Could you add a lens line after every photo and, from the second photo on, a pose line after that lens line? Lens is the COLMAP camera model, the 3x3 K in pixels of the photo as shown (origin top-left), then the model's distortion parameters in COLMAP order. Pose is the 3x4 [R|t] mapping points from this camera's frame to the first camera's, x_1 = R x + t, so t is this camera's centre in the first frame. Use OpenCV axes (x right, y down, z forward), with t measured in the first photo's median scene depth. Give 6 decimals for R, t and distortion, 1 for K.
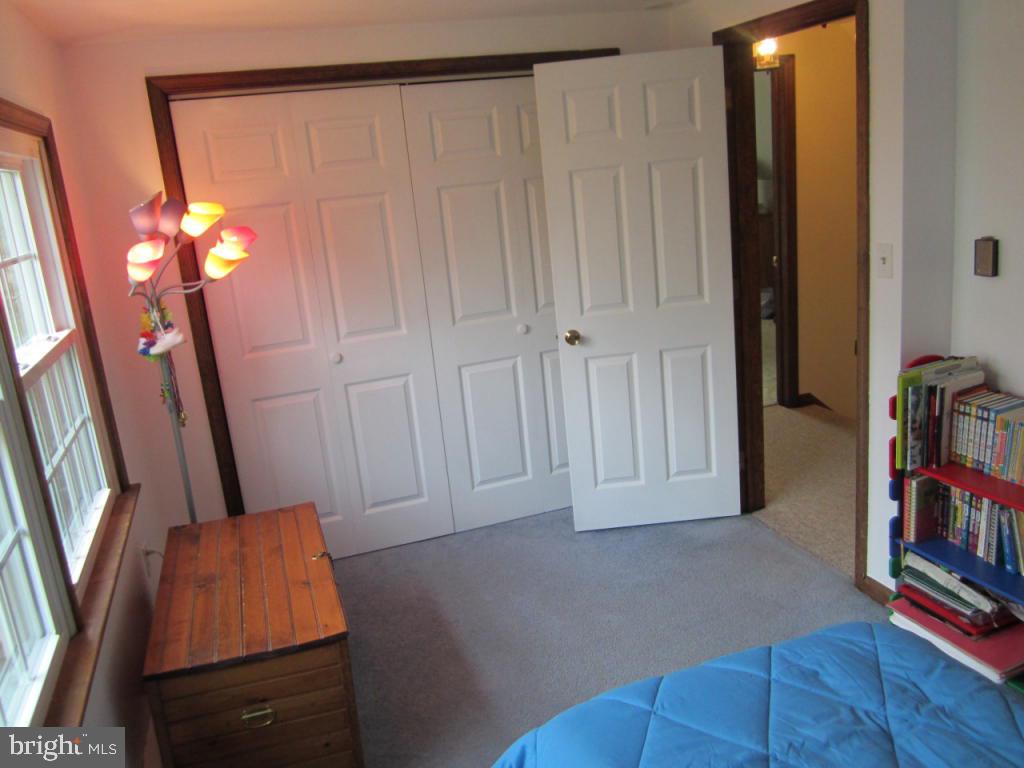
lens RADIAL K [[843.3, 0, 512.3], [0, 843.3, 385.3], [0, 0, 1]] dist [-0.032385, -0.004482]
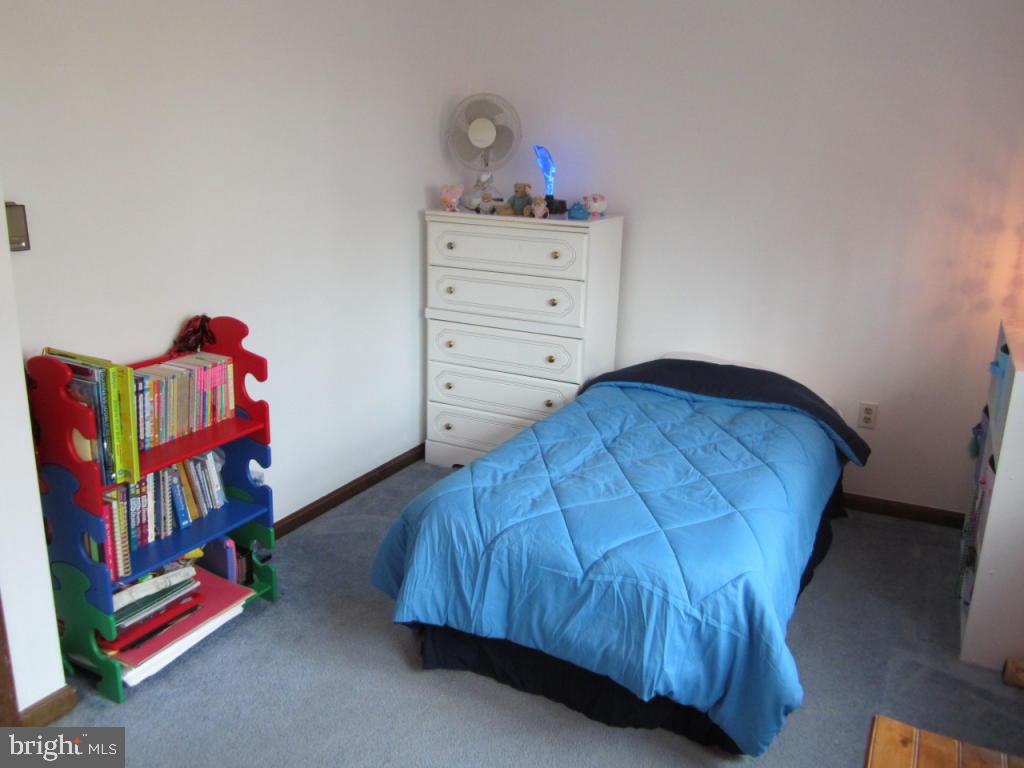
lens RADIAL K [[843.3, 0, 511.6], [0, 843.3, 381.2], [0, 0, 1]] dist [-0.032385, -0.004482]
pose [[-0.690812, -0.121871, 0.712689, -0.357843], [0.222805, 0.901844, 0.370182, -0.211391], [-0.687849, 0.414517, -0.595852, 1.208108]]
